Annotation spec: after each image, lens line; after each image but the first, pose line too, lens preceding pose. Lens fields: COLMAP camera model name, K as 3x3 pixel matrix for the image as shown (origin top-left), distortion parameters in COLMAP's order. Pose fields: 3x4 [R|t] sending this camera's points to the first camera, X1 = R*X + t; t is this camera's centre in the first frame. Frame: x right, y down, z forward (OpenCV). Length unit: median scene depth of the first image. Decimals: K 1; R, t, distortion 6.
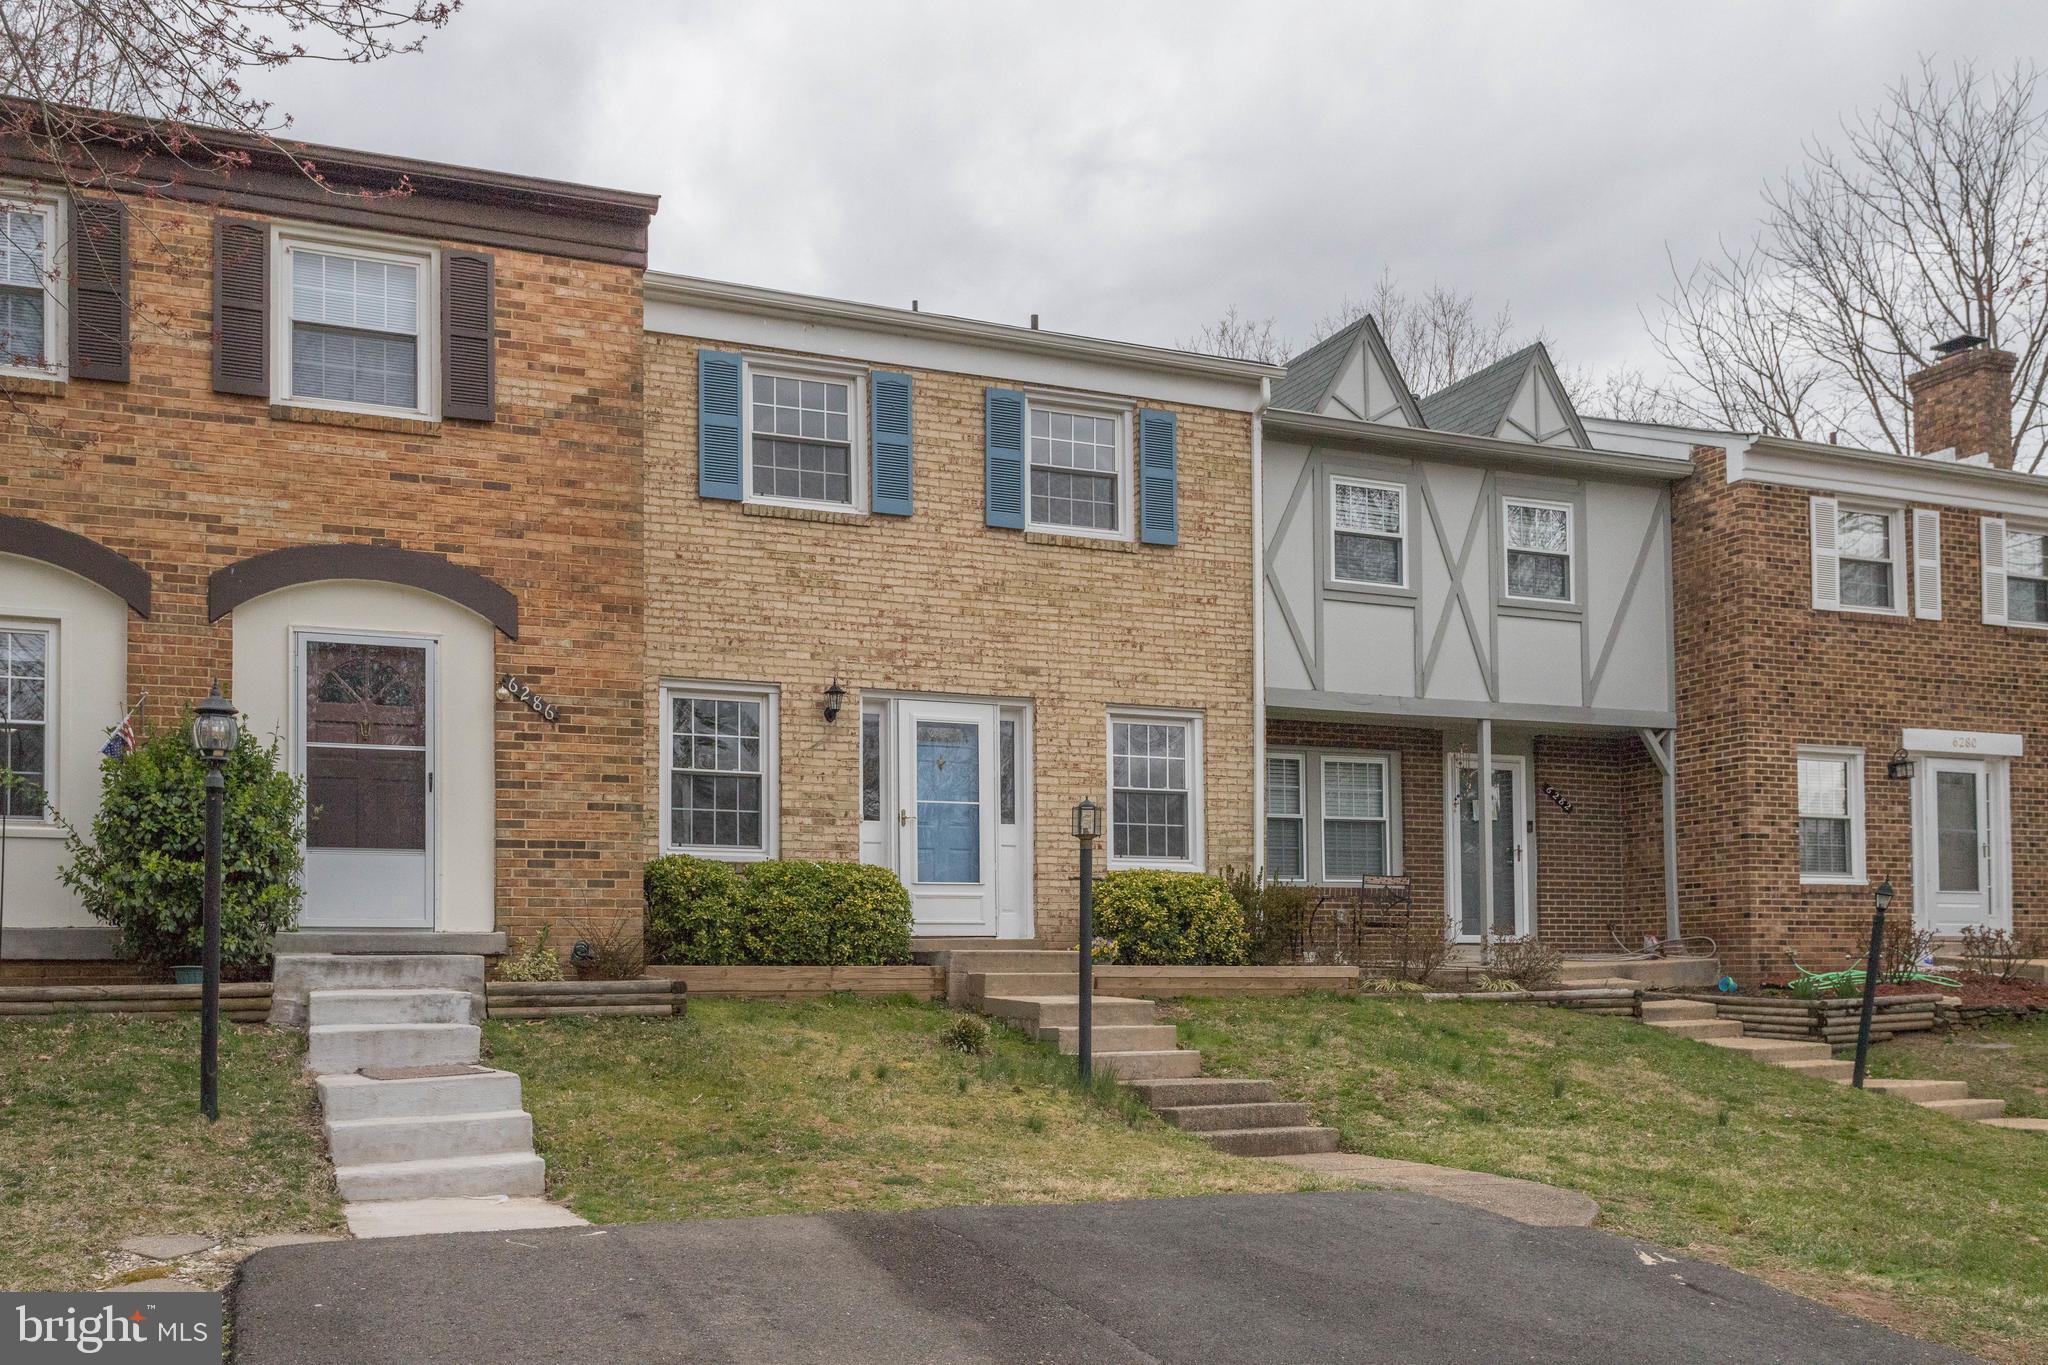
lens RADIAL K [[1625.6, 0, 1023.8], [0, 1625.6, 684.3], [0, 0, 1]] dist [0.006848, 0.006187]
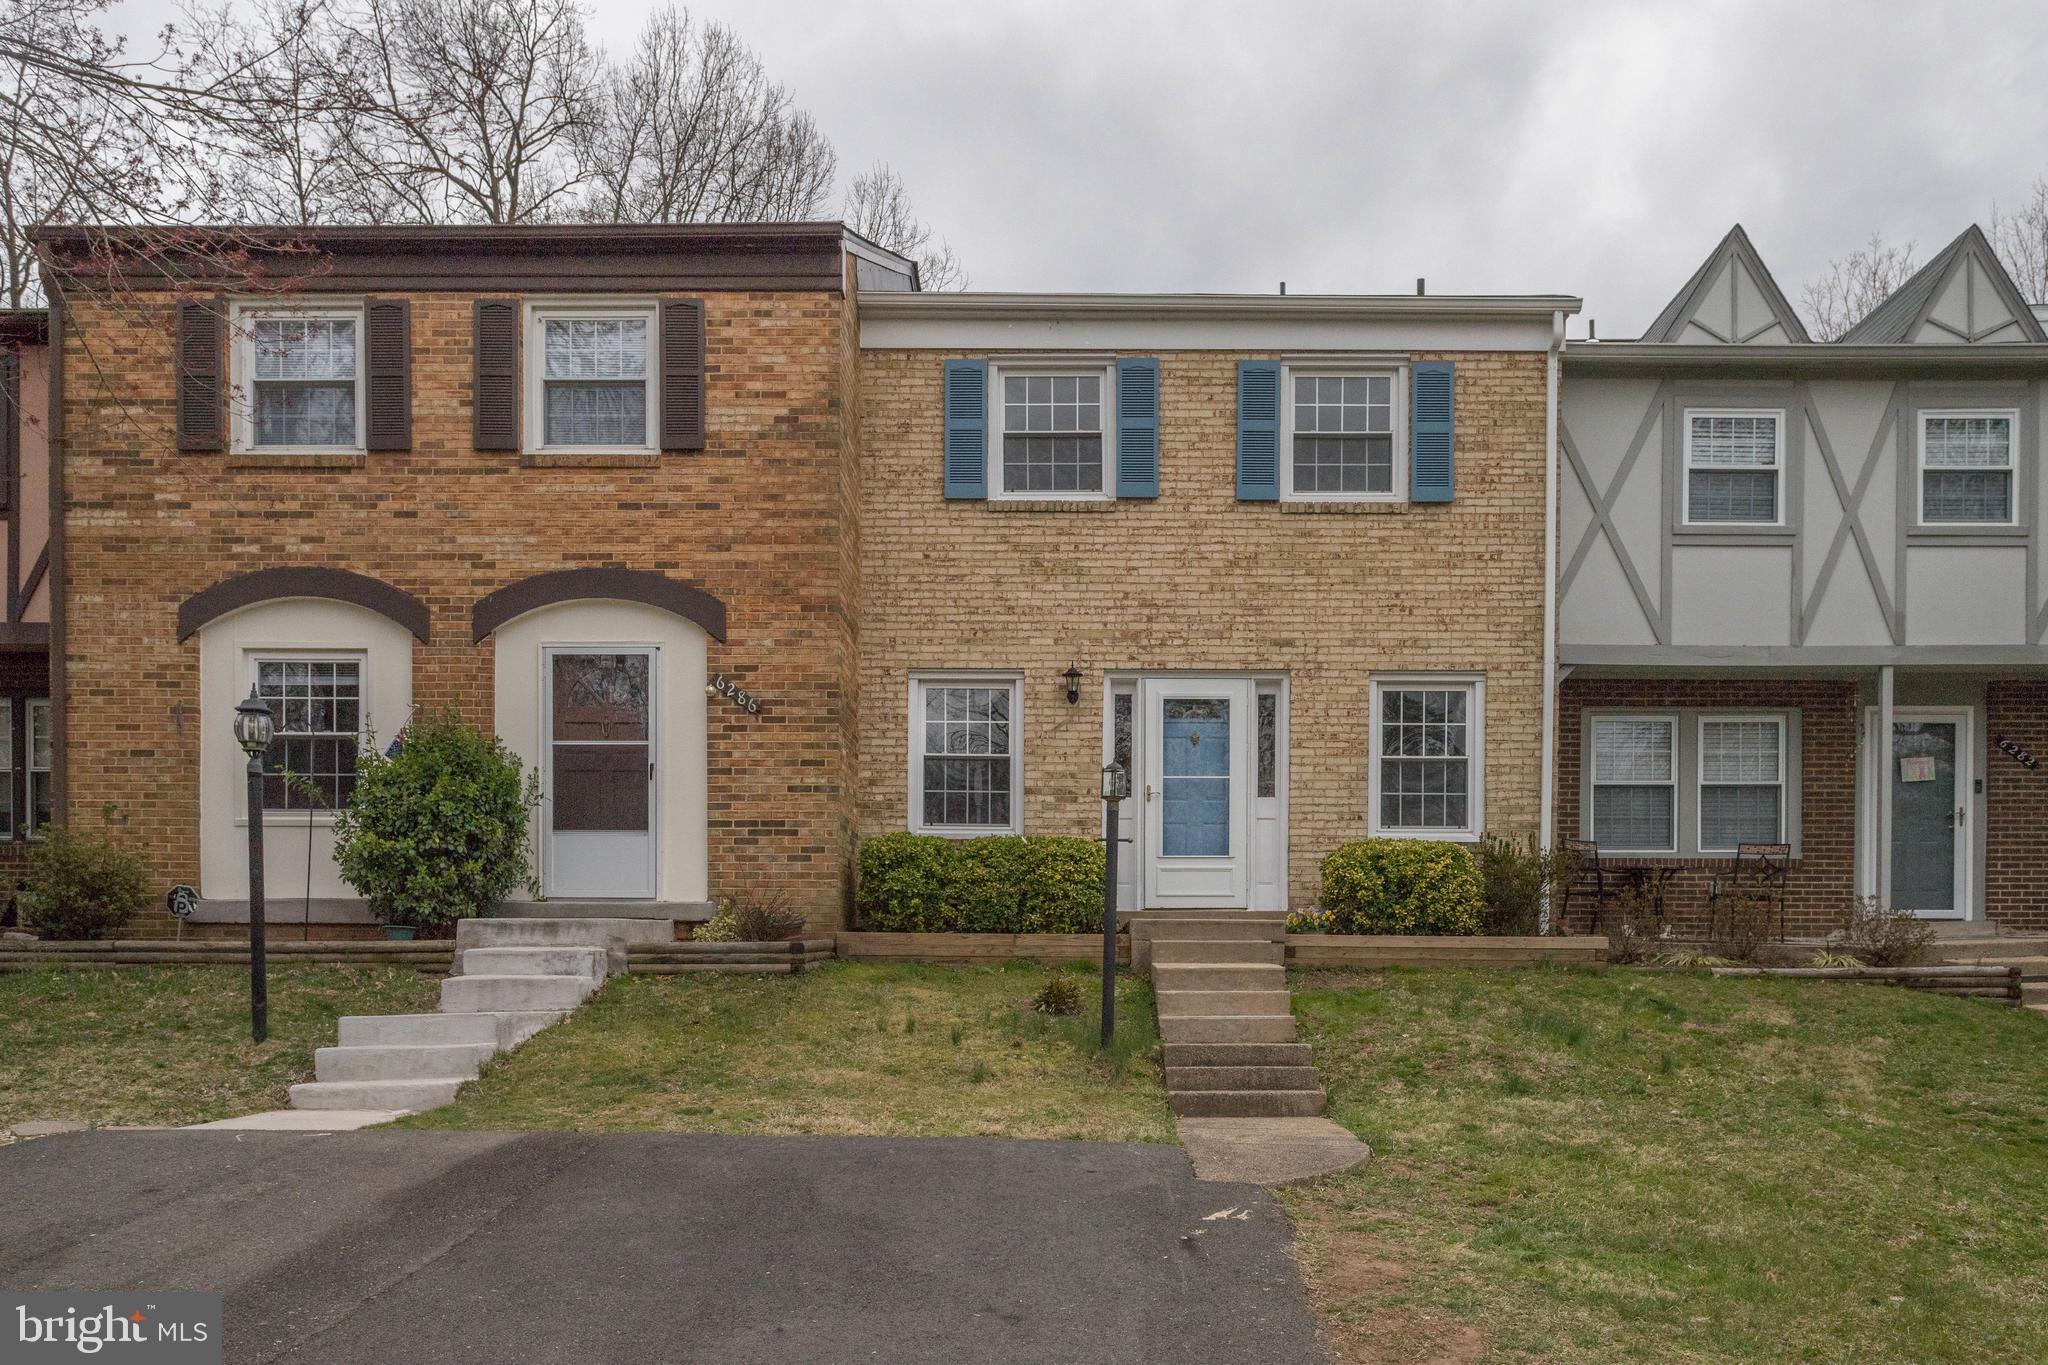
lens RADIAL K [[1575.5, 0, 1008.1], [0, 1575.5, 744.9], [0, 0, 1]] dist [-0.003568, 0.011429]
pose [[0.933400, -0.041958, -0.356375, 0.204764], [0.056234, 0.997973, 0.029788, 0.017625], [0.354403, -0.047845, 0.933868, 0.044670]]
